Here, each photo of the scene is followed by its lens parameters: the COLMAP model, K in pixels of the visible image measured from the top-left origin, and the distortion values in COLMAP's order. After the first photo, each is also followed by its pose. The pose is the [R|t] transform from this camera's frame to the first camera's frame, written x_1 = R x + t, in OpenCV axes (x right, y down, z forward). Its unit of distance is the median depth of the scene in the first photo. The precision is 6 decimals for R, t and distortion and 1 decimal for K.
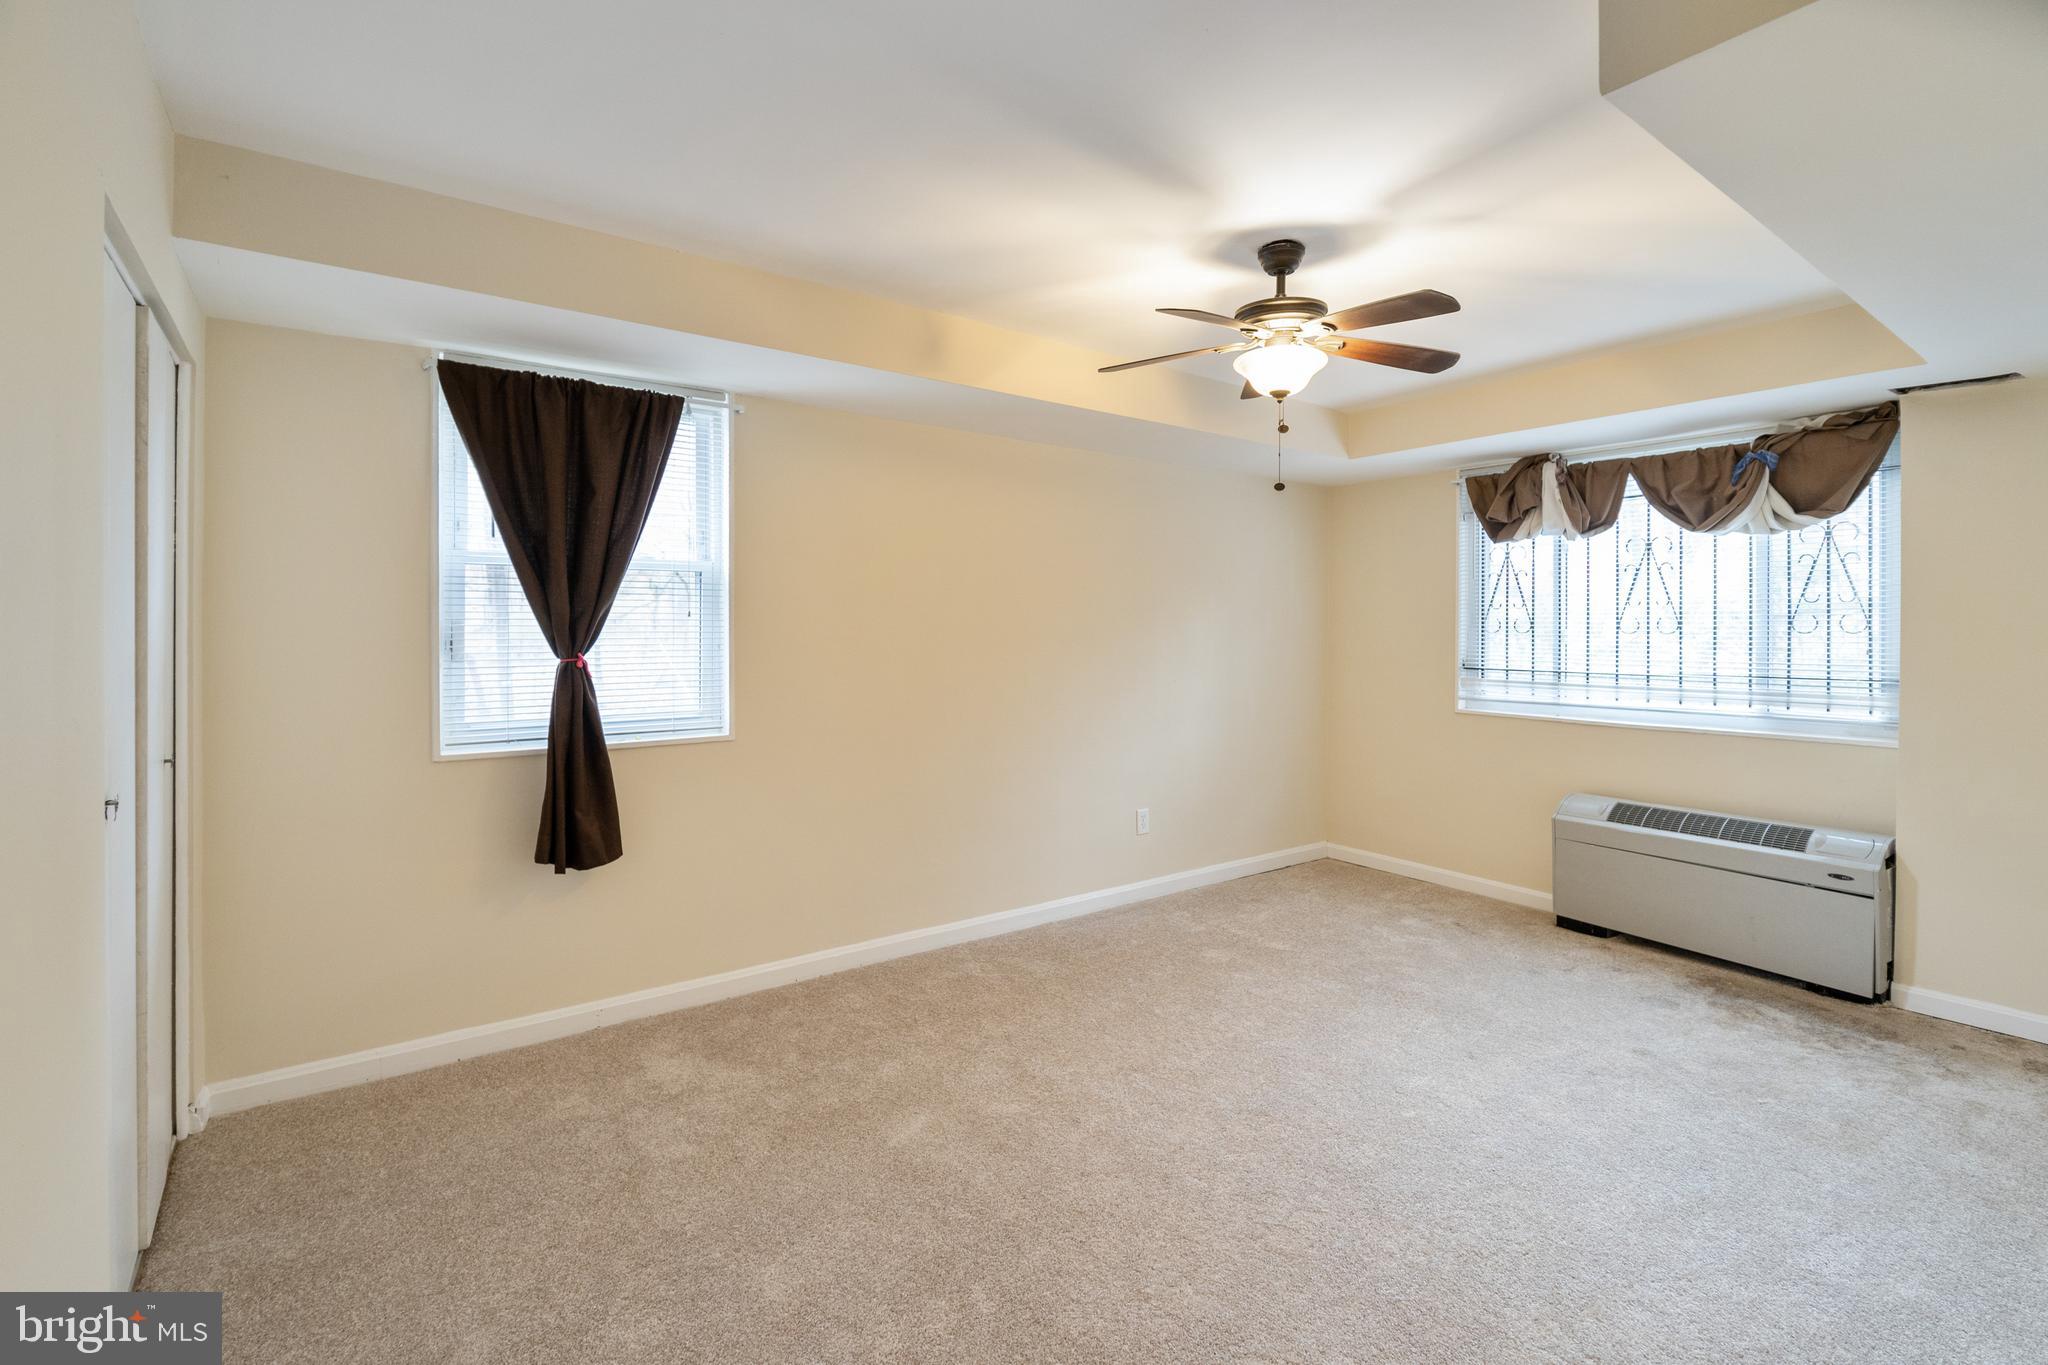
lens RADIAL K [[909.8, 0, 936.6], [0, 909.8, 622.8], [0, 0, 1]] dist [-0.011644, 0.000946]
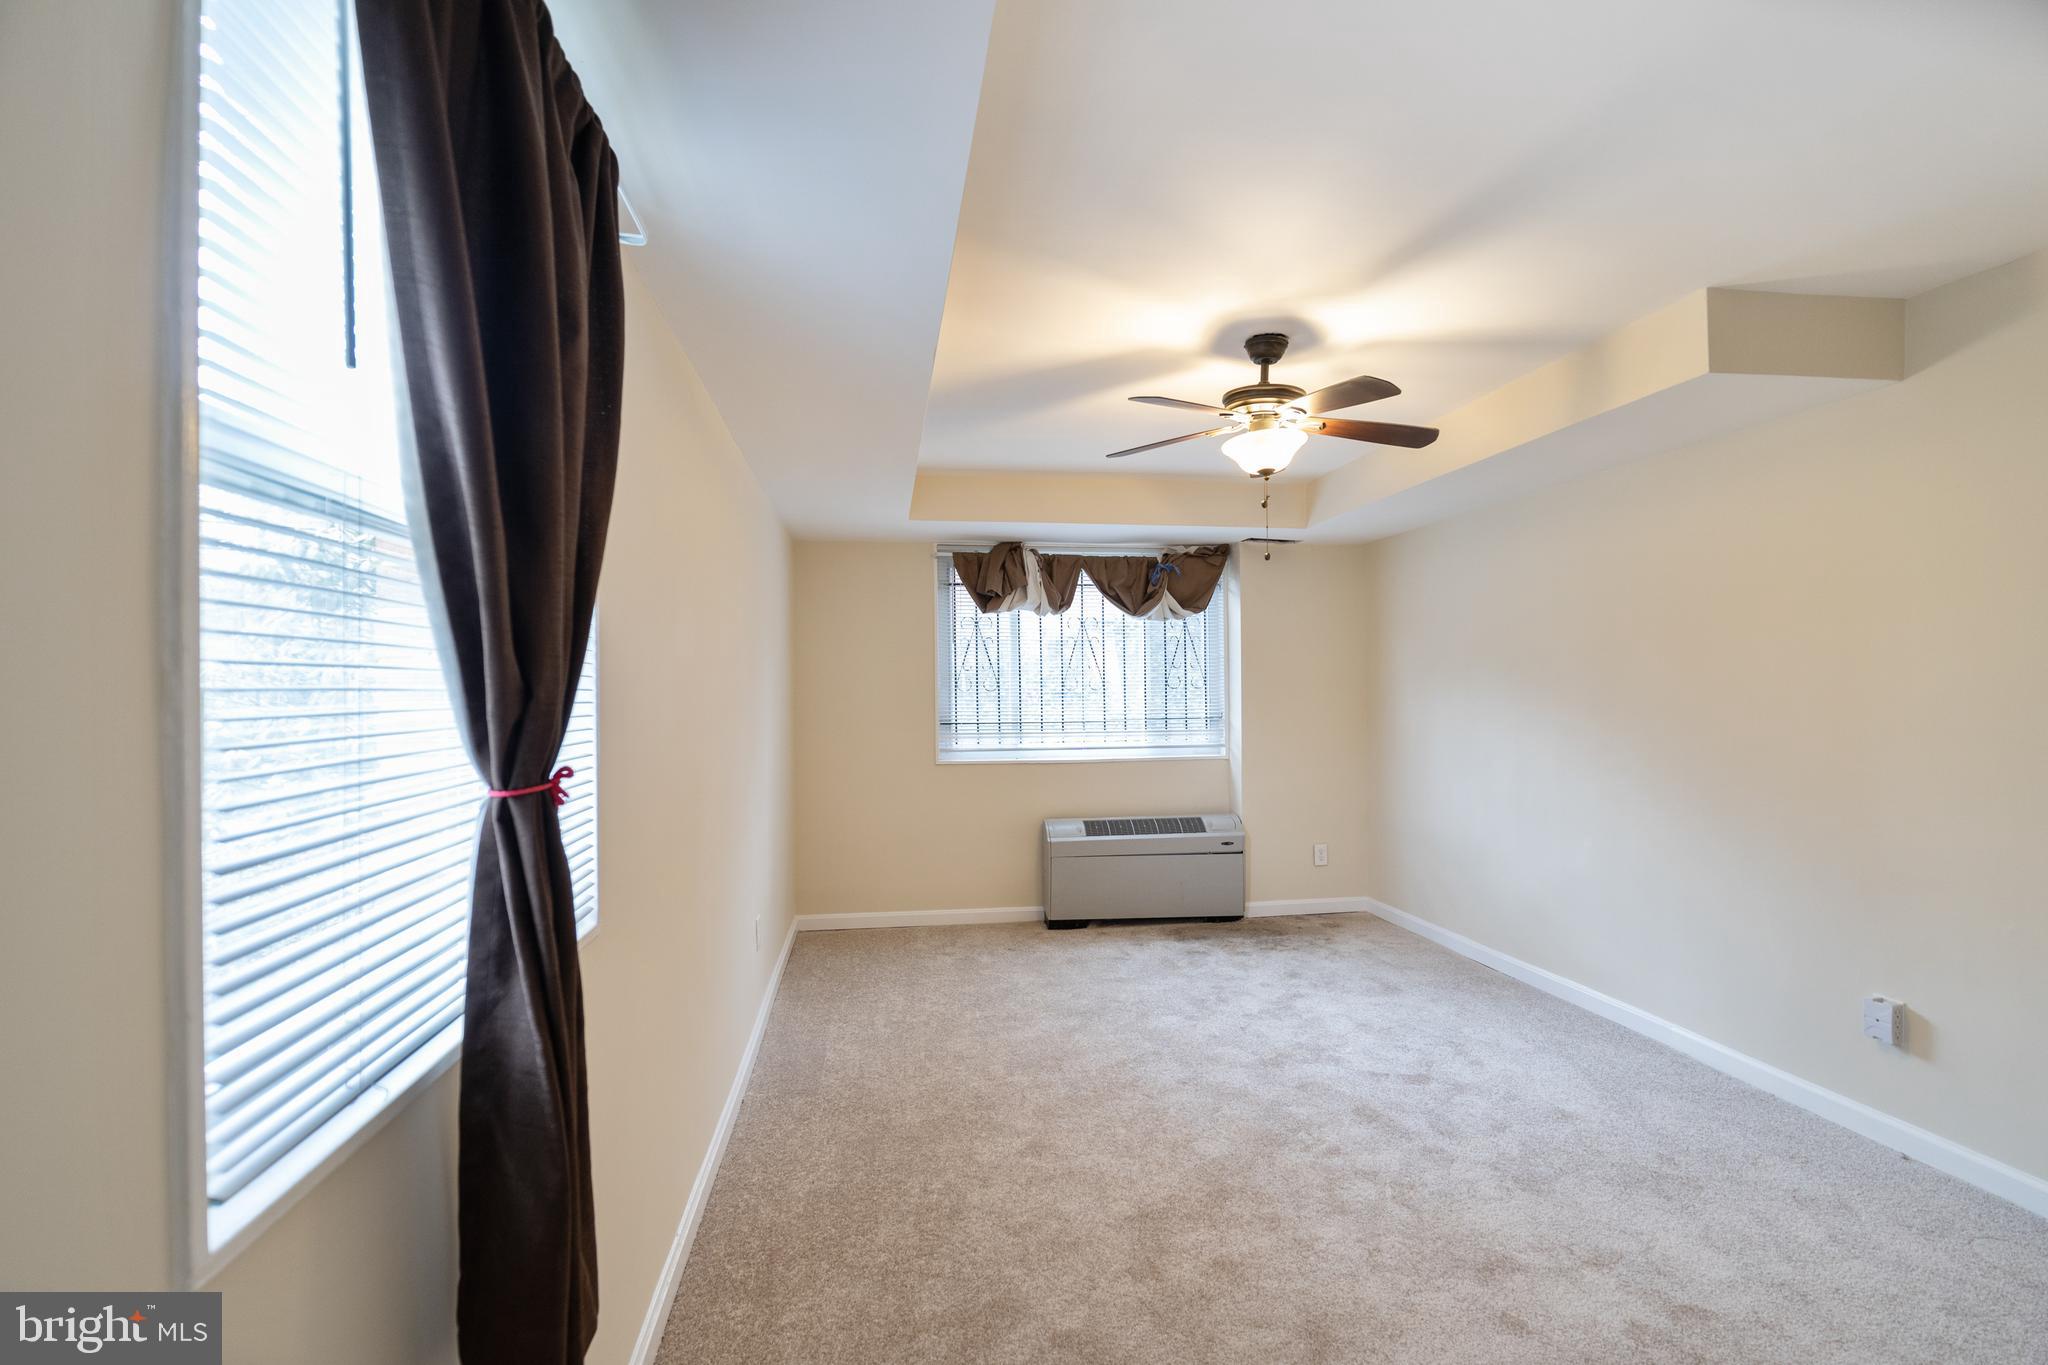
lens RADIAL K [[909.8, 0, 1026.2], [0, 909.8, 688.0], [0, 0, 1]] dist [-0.011644, 0.000946]
pose [[0.407626, -0.001607, 0.913148, -0.484419], [0.005134, 0.999987, -0.000531, 0.009251], [-0.913135, 0.004905, 0.407628, 0.560195]]
